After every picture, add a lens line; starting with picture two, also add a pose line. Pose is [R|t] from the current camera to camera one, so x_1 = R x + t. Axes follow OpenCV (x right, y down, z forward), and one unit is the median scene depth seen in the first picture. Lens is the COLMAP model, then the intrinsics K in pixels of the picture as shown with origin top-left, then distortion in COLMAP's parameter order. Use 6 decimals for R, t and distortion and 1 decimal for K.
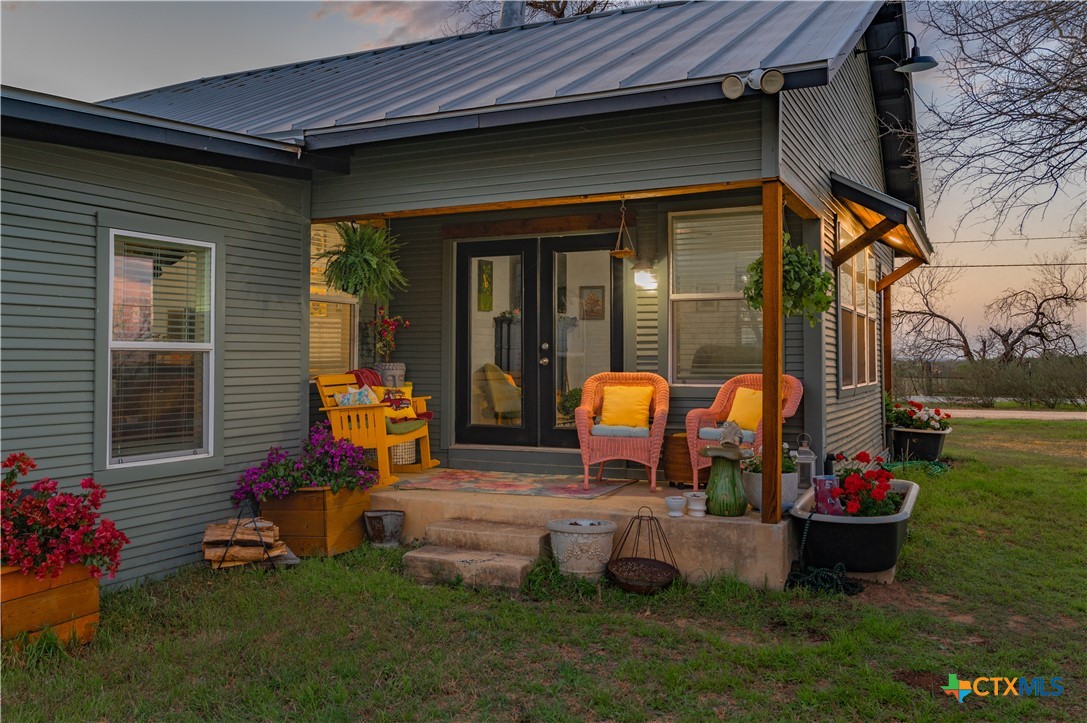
lens RADIAL K [[928.3, 0, 530.8], [0, 928.3, 341.3], [0, 0, 1]] dist [-0.004114, 0.006772]
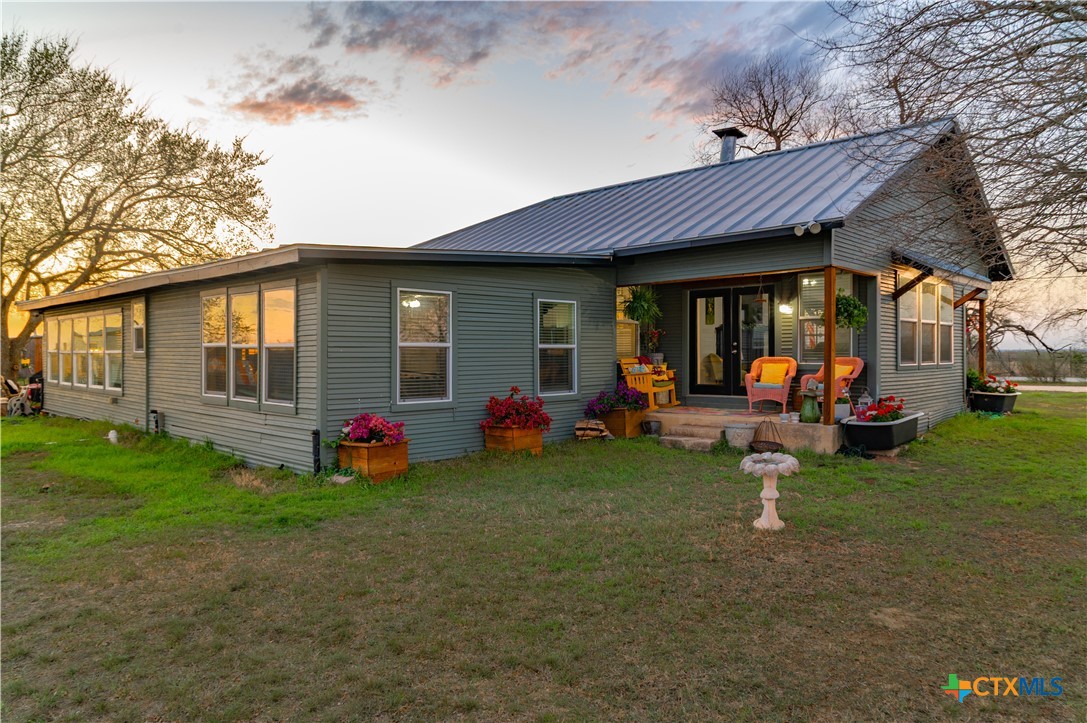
lens RADIAL K [[729.9, 0, 543.4], [0, 729.9, 358.1], [0, 0, 1]] dist [-0.000567, -0.000491]
pose [[0.948738, -0.005191, -0.316022, 0.136467], [0.013870, 0.999586, 0.025220, -0.010425], [0.315760, -0.028310, 0.948417, -0.666829]]
